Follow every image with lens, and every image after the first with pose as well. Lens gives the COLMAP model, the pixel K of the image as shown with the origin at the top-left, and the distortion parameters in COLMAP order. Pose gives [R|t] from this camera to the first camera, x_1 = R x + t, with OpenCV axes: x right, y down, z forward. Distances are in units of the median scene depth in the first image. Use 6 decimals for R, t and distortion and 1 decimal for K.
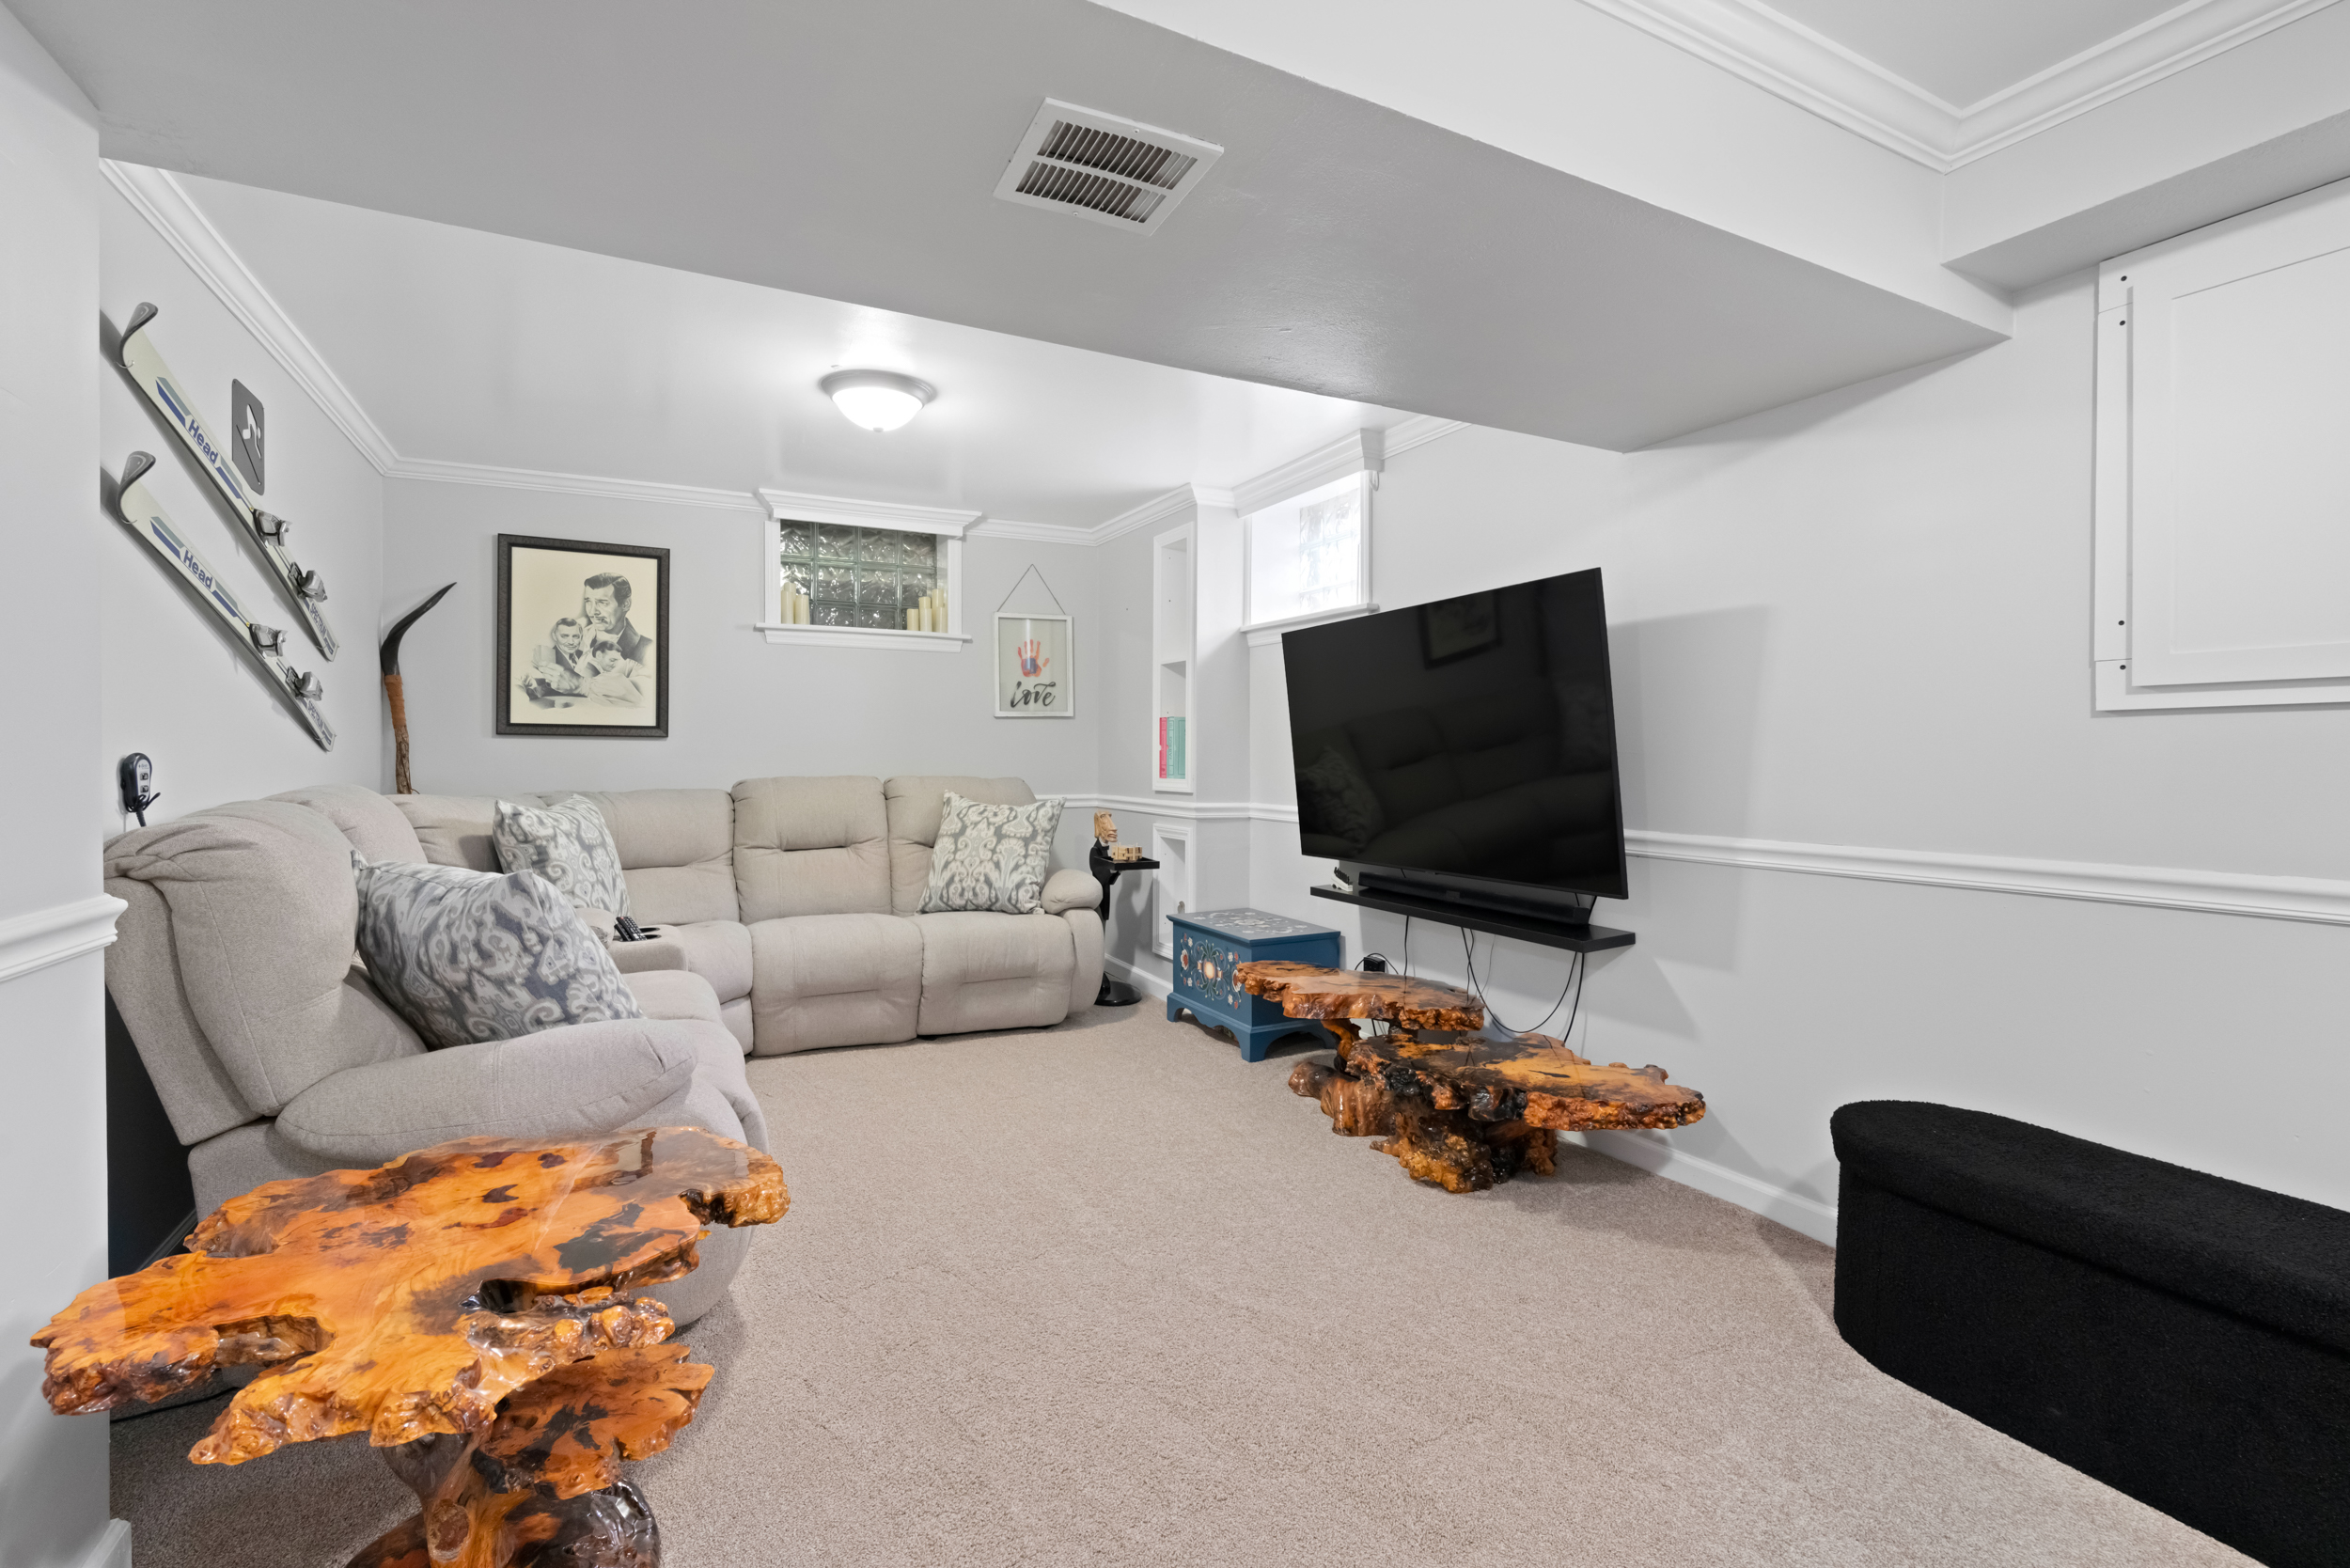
lens RADIAL K [[1054.7, 0, 1177.7], [0, 1054.7, 758.7], [0, 0, 1]] dist [-0.021575, 0.012277]
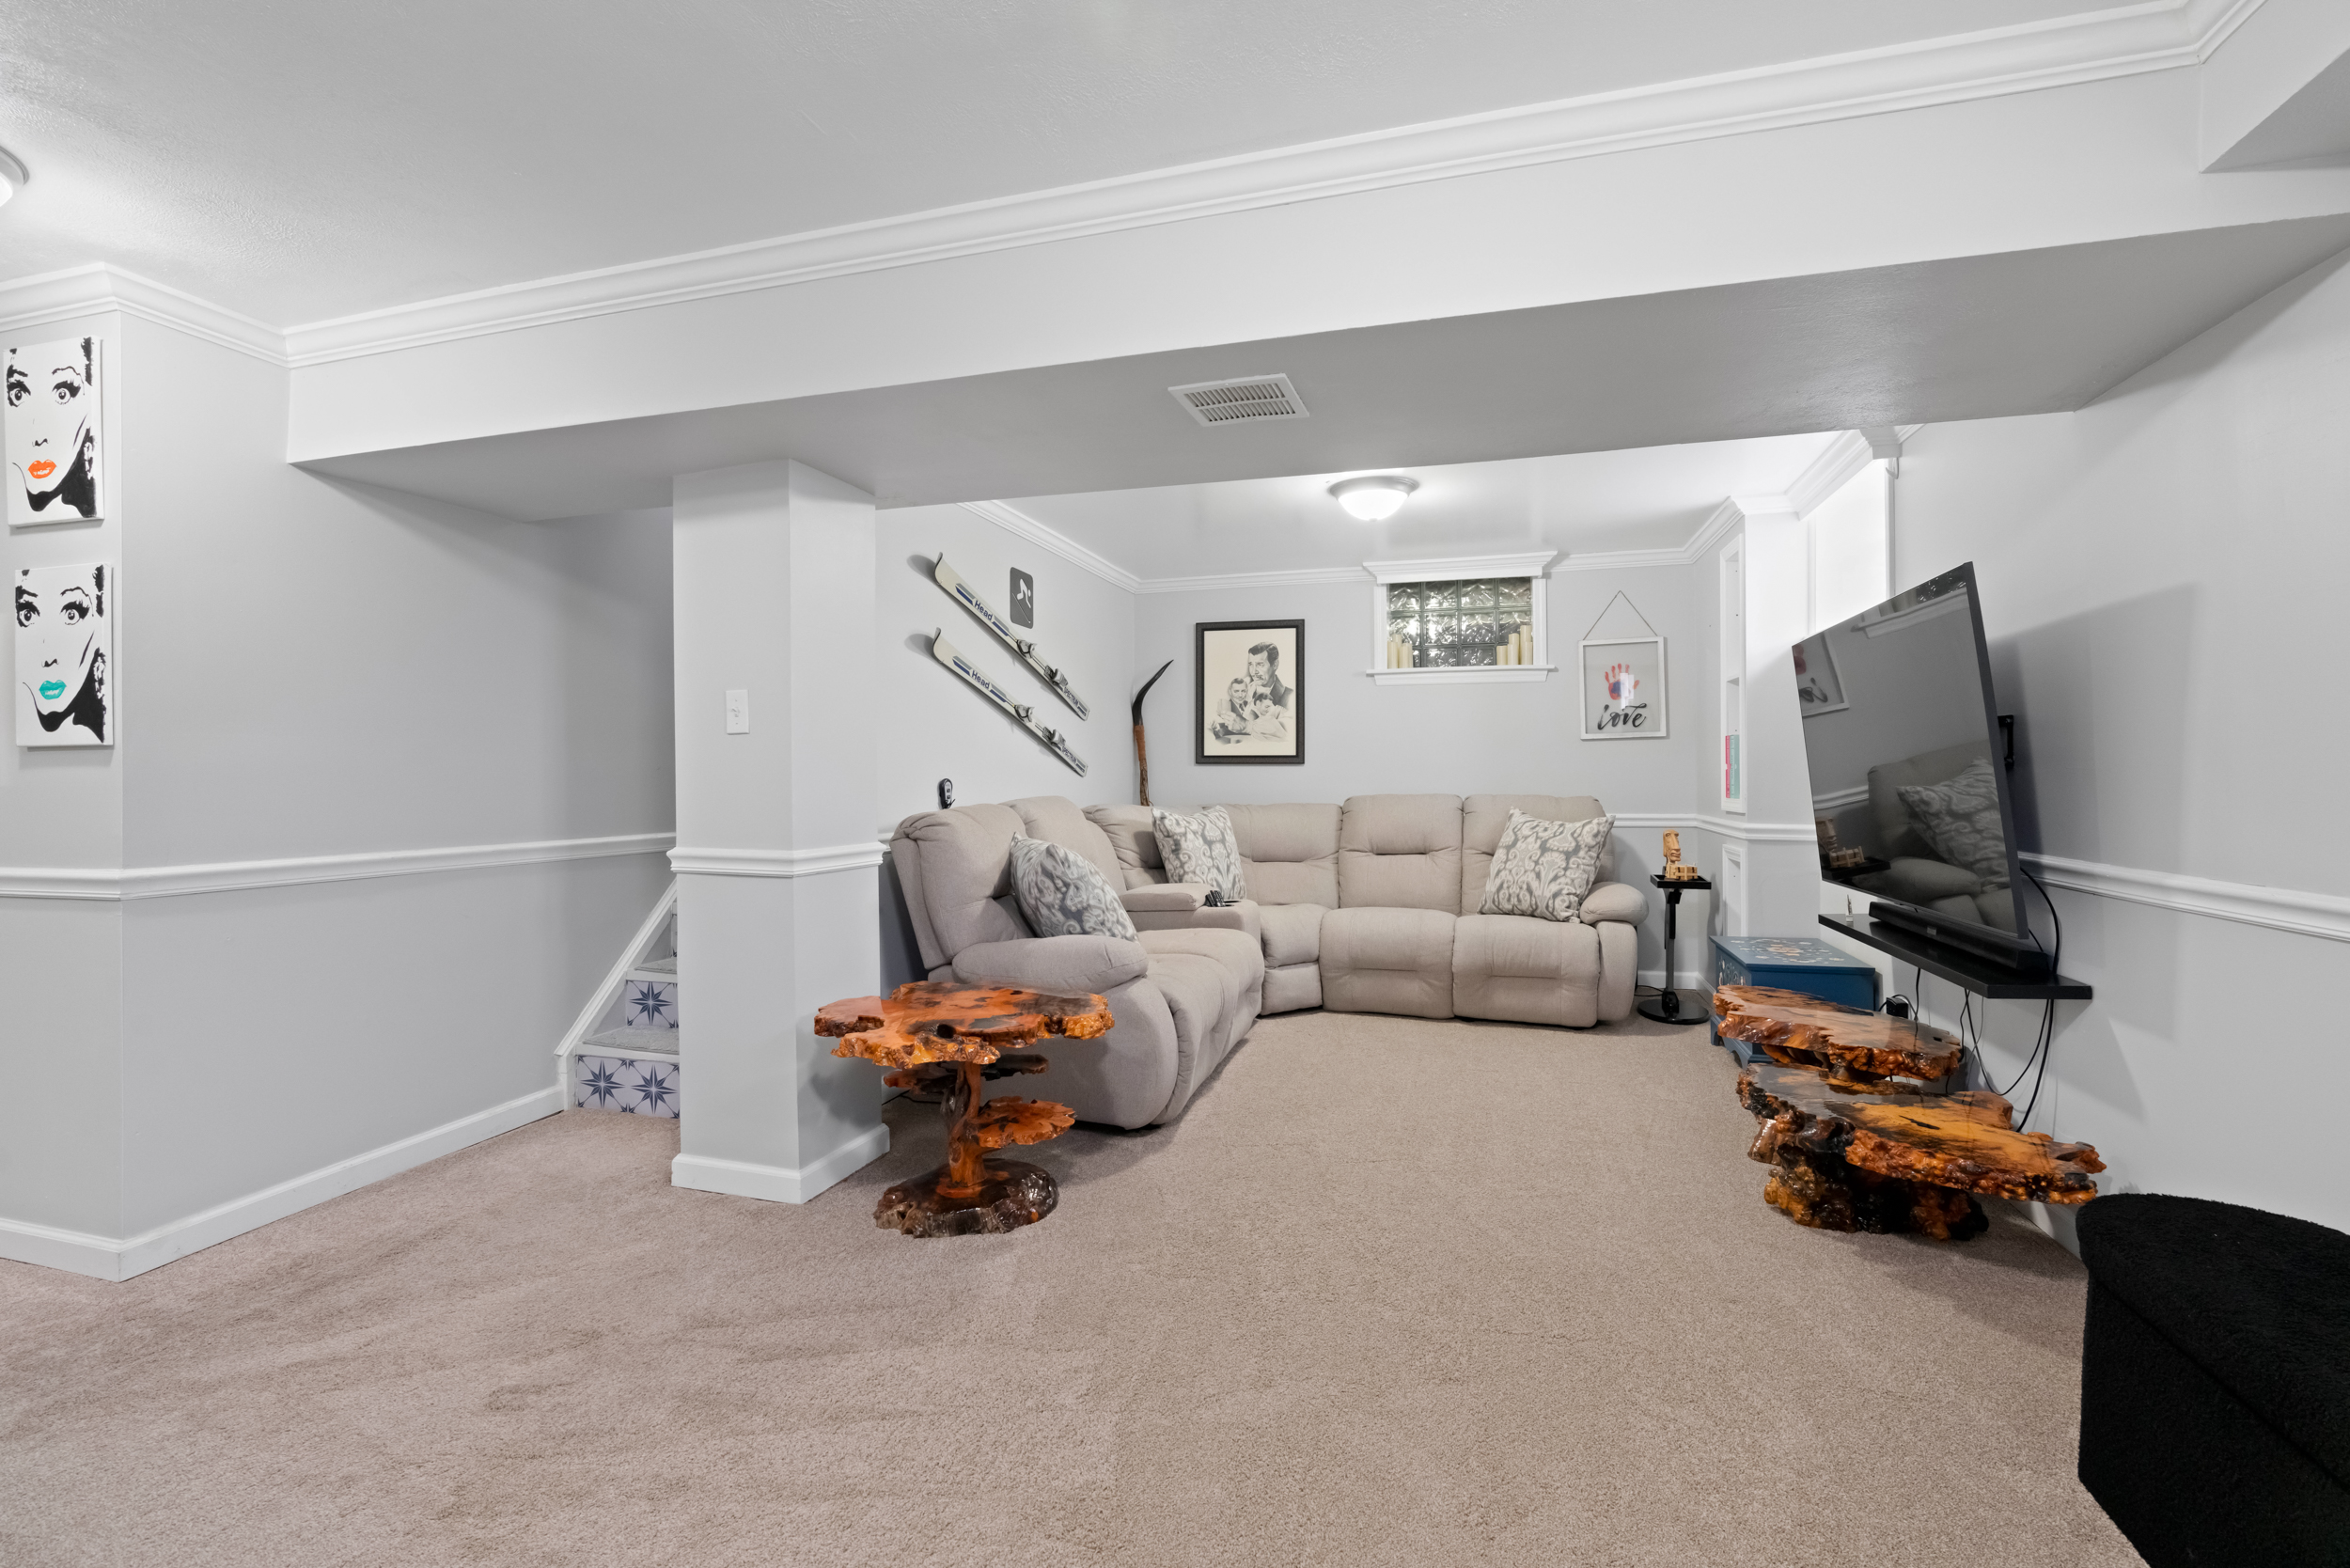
lens RADIAL K [[1059.9, 0, 1174.7], [0, 1059.9, 767.2], [0, 0, 1]] dist [-0.004185, 0.000946]
pose [[0.726894, -0.012214, -0.686641, 0.326029], [0.004671, 0.999907, -0.012841, 0.000195], [0.686734, 0.006127, 0.726883, -0.071159]]
